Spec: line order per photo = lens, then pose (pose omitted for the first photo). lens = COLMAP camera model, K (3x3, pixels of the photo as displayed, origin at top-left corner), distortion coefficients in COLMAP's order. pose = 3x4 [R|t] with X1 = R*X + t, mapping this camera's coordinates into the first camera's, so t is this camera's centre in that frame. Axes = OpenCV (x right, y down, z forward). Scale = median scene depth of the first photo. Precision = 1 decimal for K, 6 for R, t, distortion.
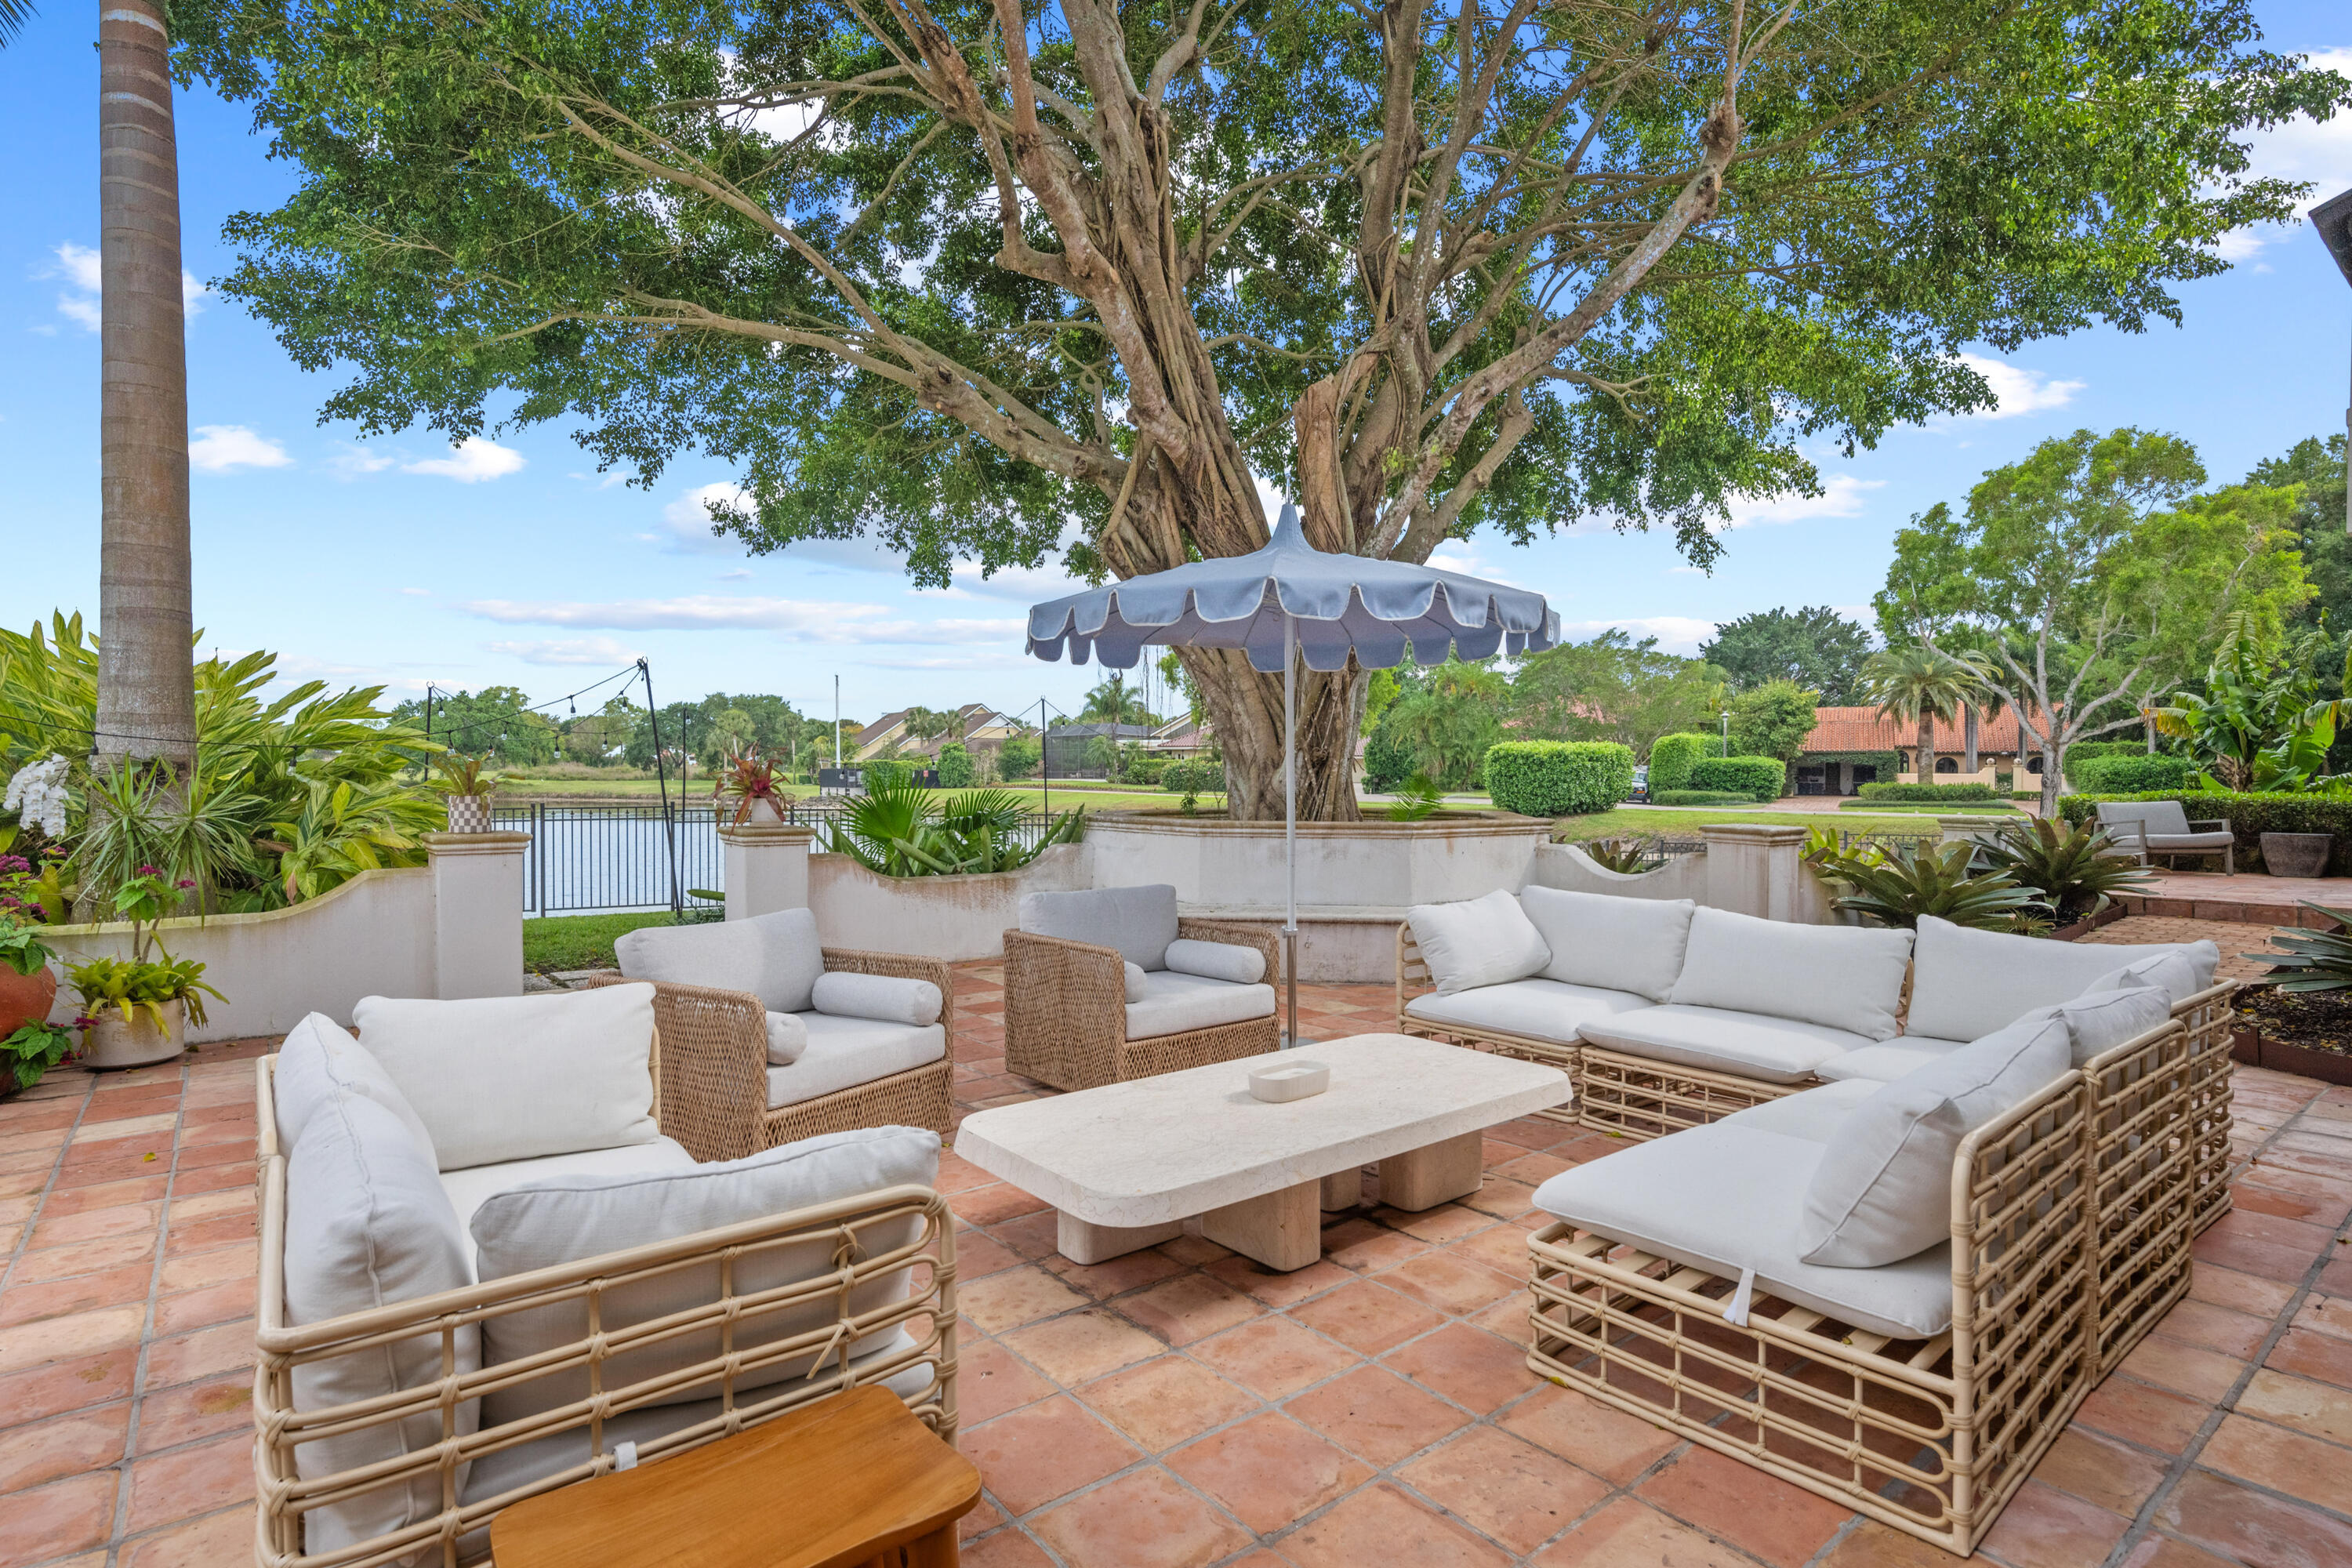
lens RADIAL K [[1158.6, 0, 1175.7], [0, 1158.6, 782.9], [0, 0, 1]] dist [0.000976, -0.000801]
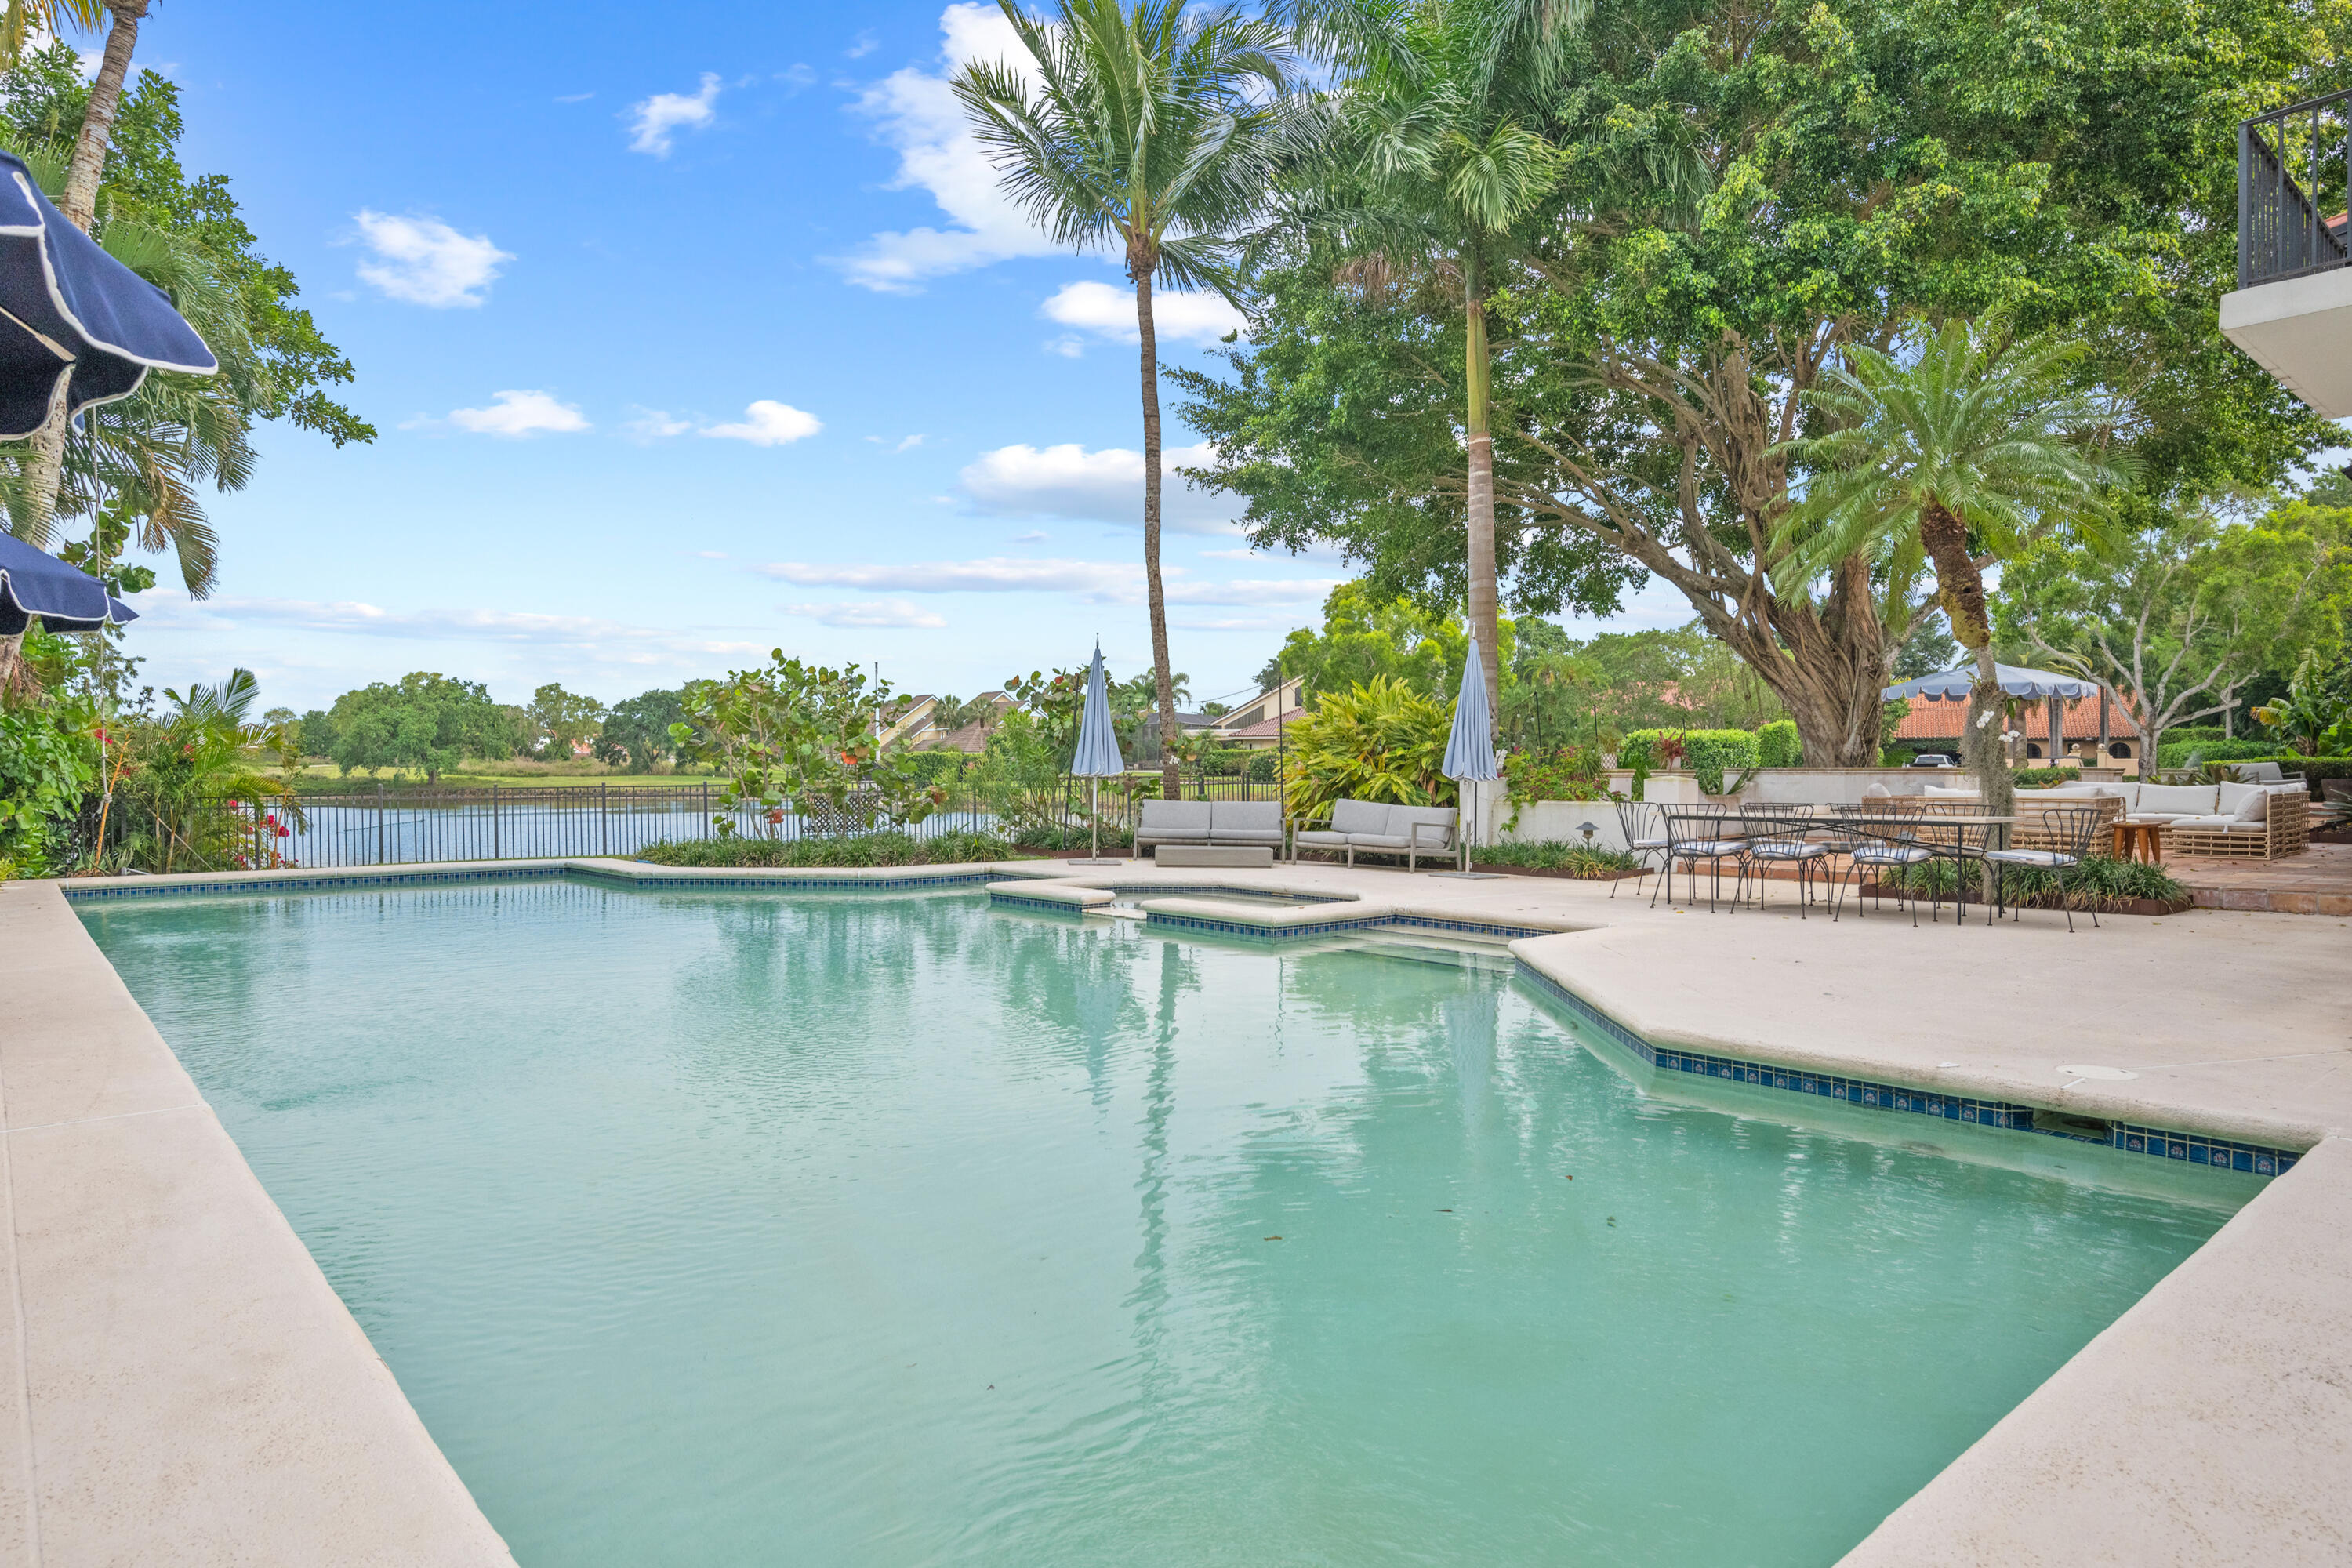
lens RADIAL K [[1333.2, 0, 1175.2], [0, 1333.2, 779.6], [0, 0, 1]] dist [-0.006517, 0.000689]
pose [[0.999327, -0.005520, 0.036271, -0.240829], [0.005497, 0.999985, 0.000742, 0.008714], [-0.036275, -0.000542, 0.999342, -0.261389]]
